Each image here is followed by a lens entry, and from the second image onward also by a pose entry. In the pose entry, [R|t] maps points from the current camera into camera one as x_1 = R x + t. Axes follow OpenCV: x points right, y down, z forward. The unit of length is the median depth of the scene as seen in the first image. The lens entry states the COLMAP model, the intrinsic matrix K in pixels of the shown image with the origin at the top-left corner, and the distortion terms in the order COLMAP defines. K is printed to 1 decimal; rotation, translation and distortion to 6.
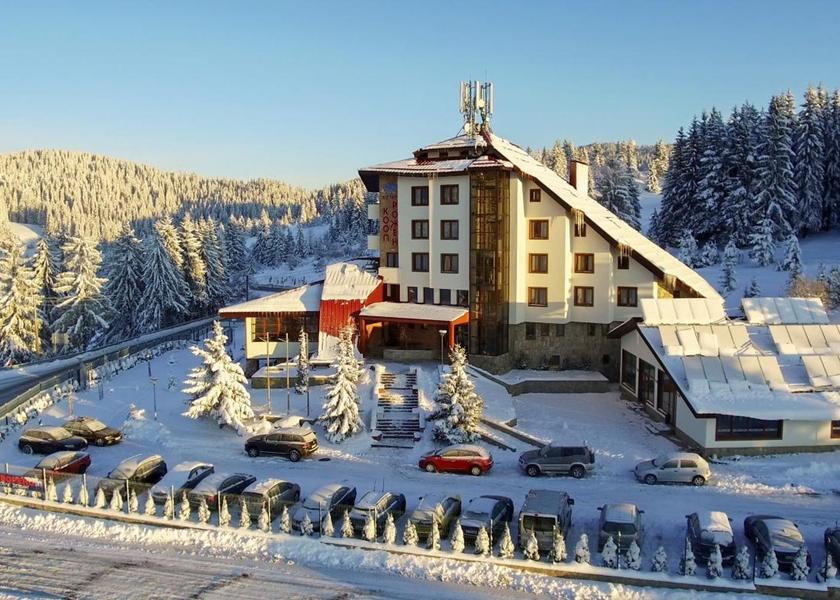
lens RADIAL K [[743.7, 0, 420.0], [0, 743.7, 300.0], [0, 0, 1]] dist [-0.080206, 0.007733]
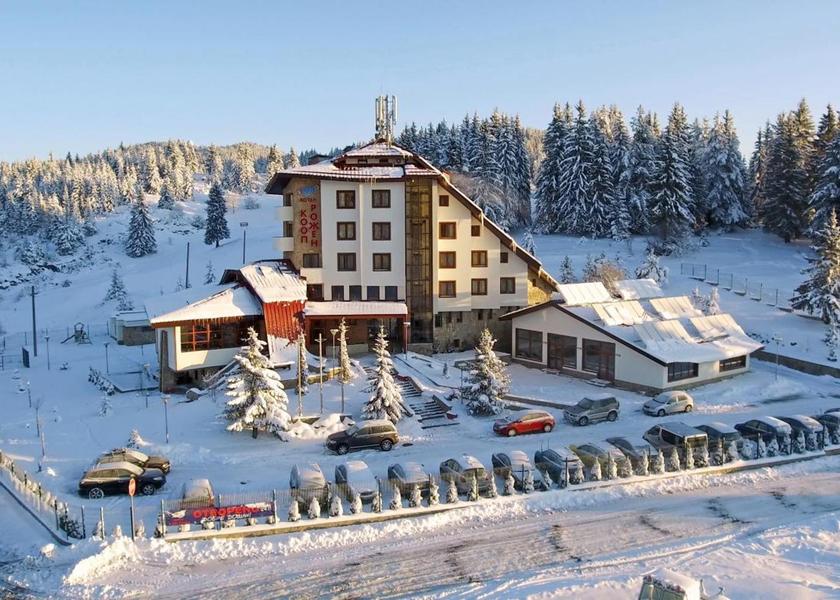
lens RADIAL K [[743.7, 0, 420.0], [0, 743.7, 300.0], [0, 0, 1]] dist [-0.080206, 0.007733]
pose [[0.832127, -0.054916, 0.551860, -0.517292], [0.054562, 0.998364, 0.017075, -0.009283], [-0.551895, 0.015902, 0.833762, 0.062992]]
